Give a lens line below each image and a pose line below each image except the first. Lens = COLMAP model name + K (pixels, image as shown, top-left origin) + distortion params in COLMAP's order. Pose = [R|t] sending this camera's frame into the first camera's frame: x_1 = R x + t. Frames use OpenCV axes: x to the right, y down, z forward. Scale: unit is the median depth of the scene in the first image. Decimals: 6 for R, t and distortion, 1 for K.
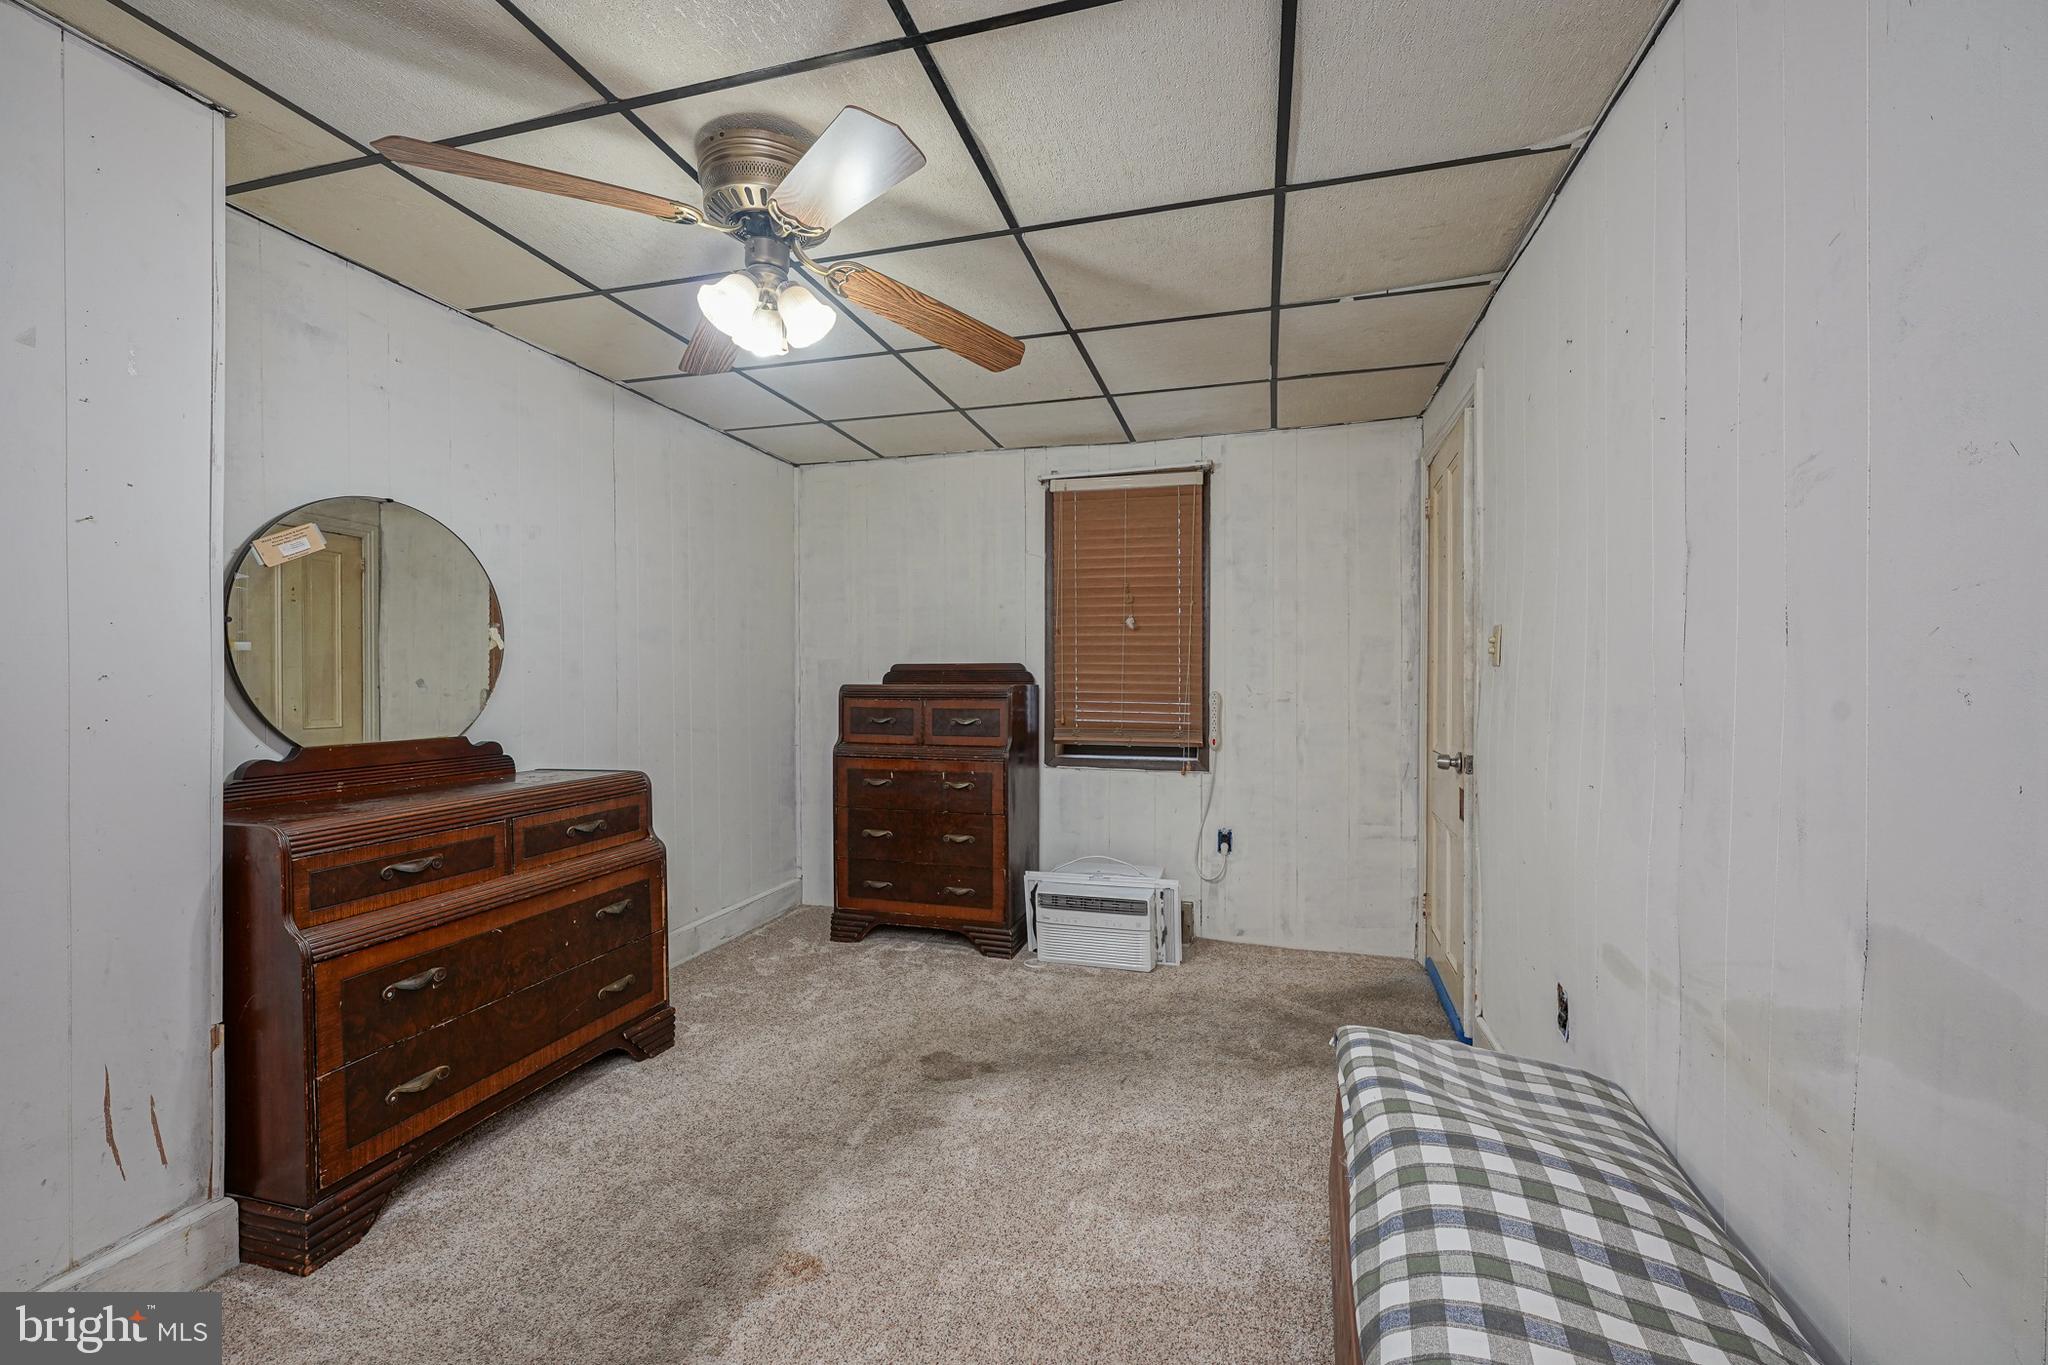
lens RADIAL K [[821.1, 0, 1025.0], [0, 821.1, 681.8], [0, 0, 1]] dist [-0.001696, 0.000518]
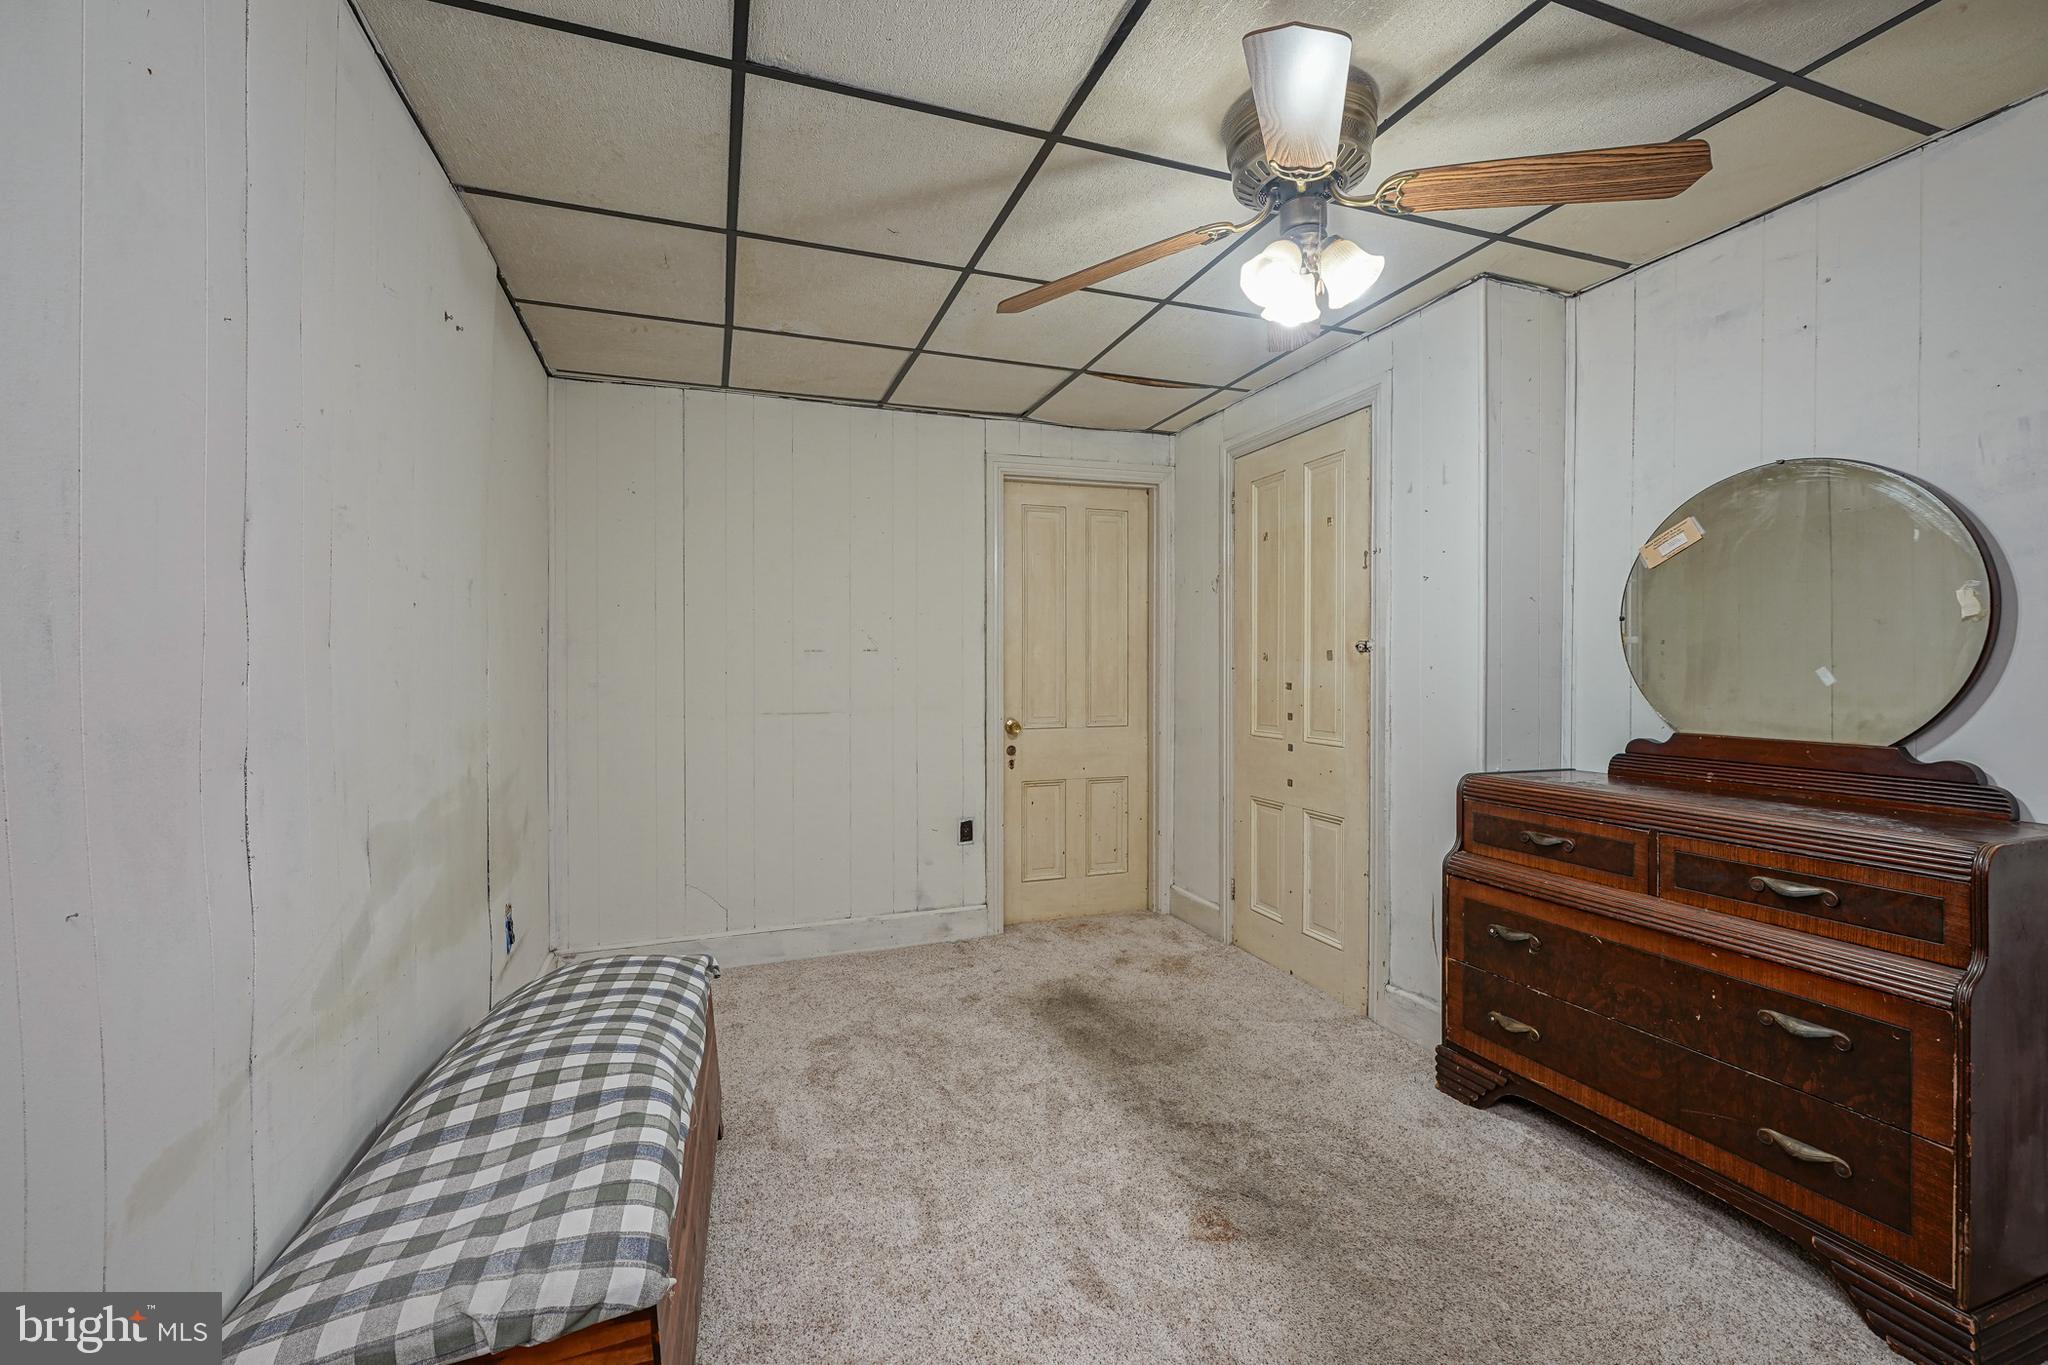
lens RADIAL K [[821.1, 0, 1035.3], [0, 821.1, 671.3], [0, 0, 1]] dist [-0.001696, 0.000518]
pose [[-0.786826, 0.008334, -0.617119, 0.410240], [0.002474, 0.999943, 0.010350, -0.011305], [0.617170, 0.006617, -0.786802, 1.277531]]
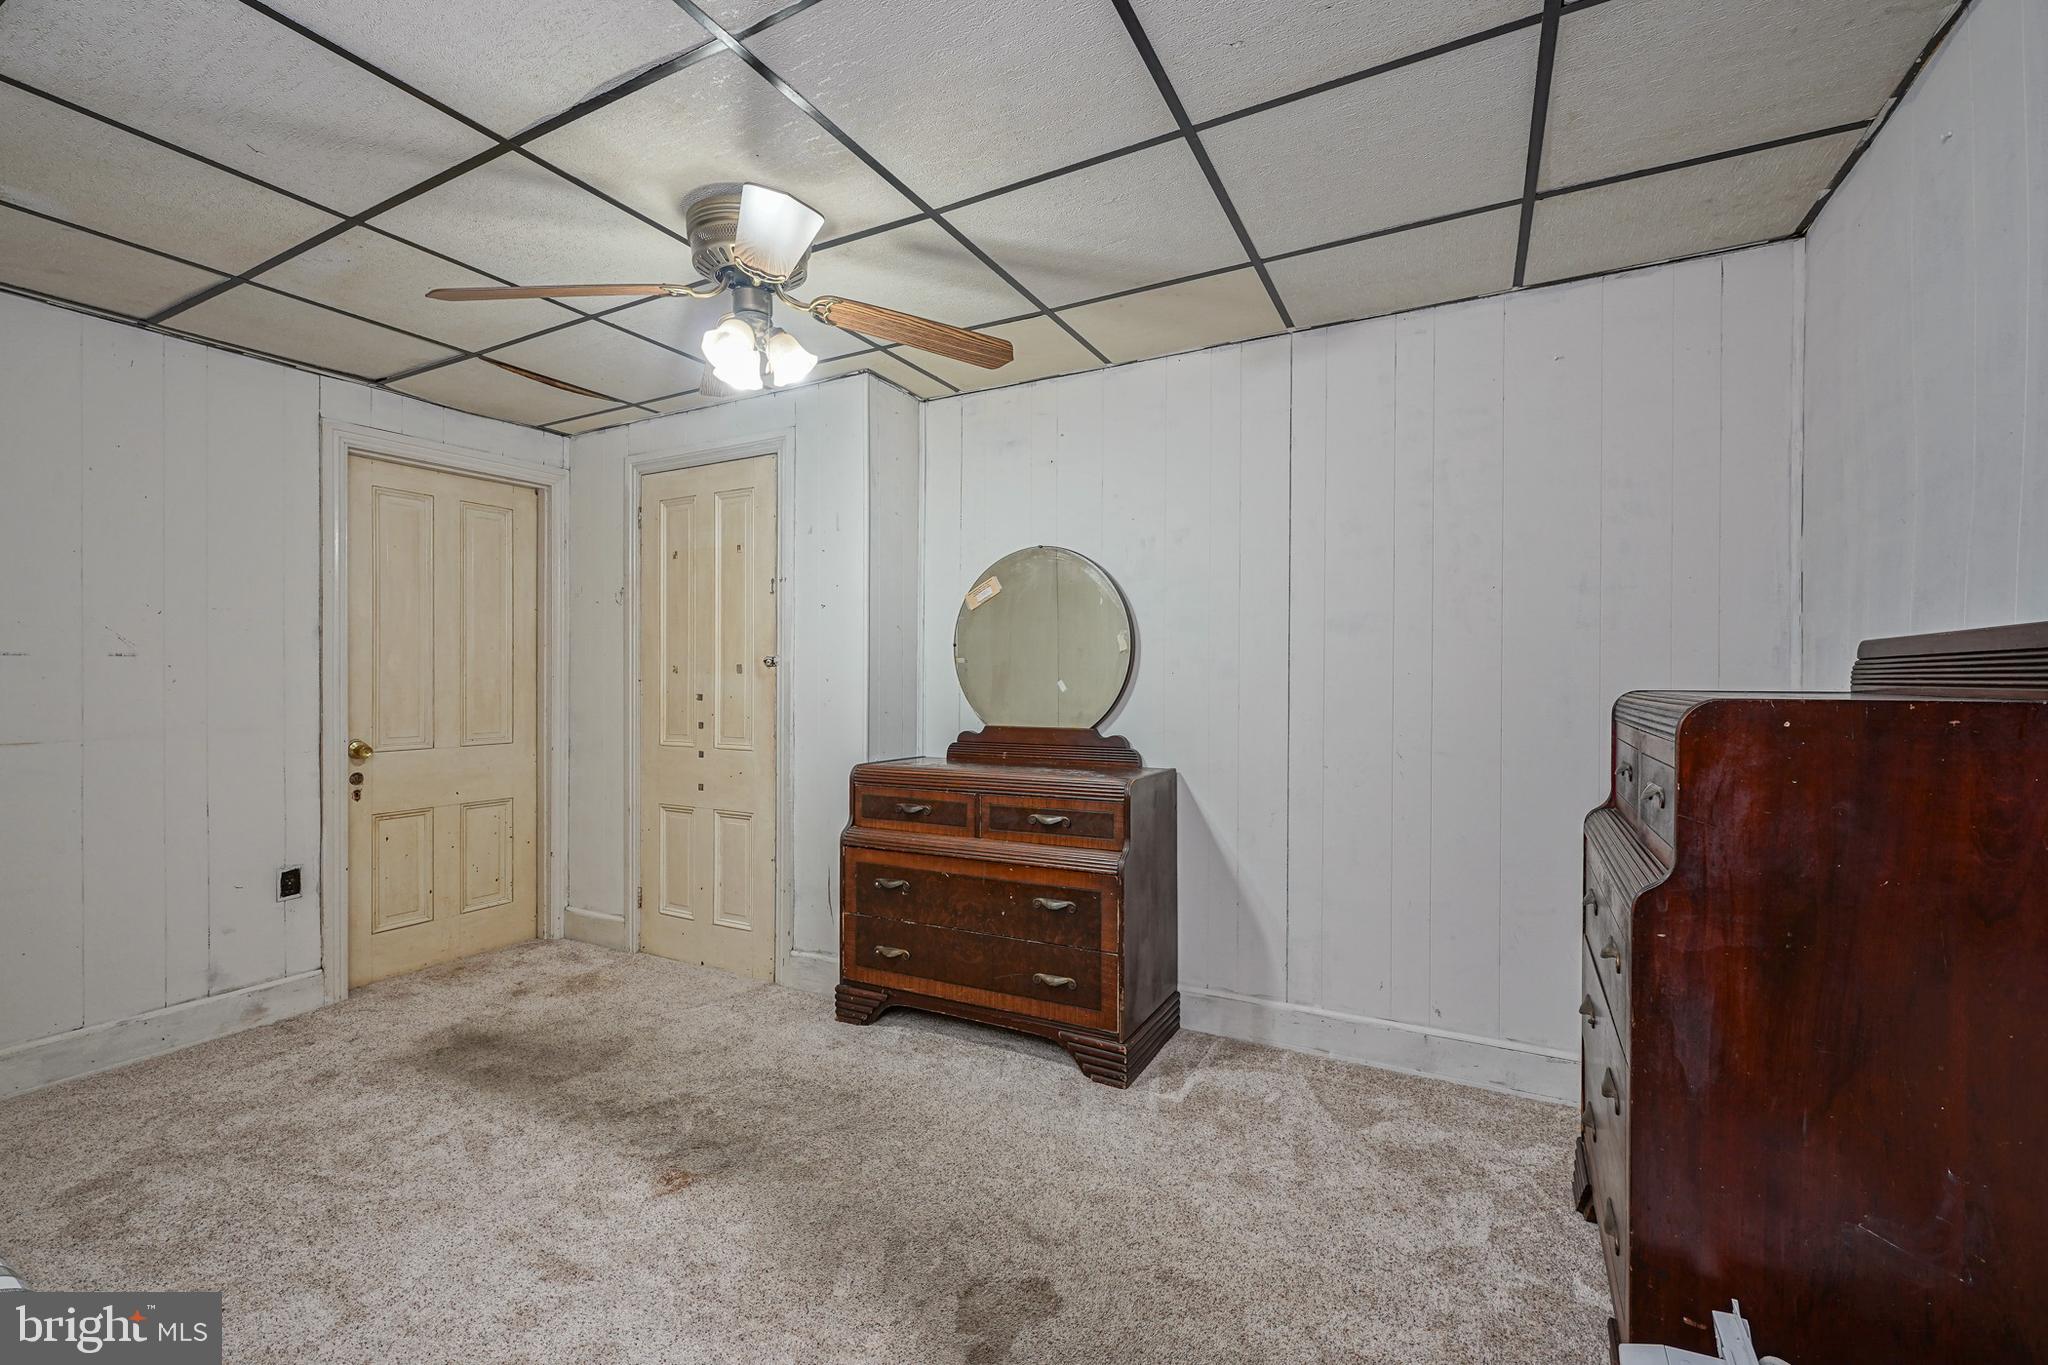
lens RADIAL K [[821.1, 0, 1009.8], [0, 821.1, 683.7], [0, 0, 1]] dist [-0.001696, 0.000518]
pose [[-0.186928, 0.008542, -0.982337, 0.586842], [-0.003850, 0.999948, 0.009428, -0.011471], [0.982366, 0.005544, -0.186885, 1.282062]]
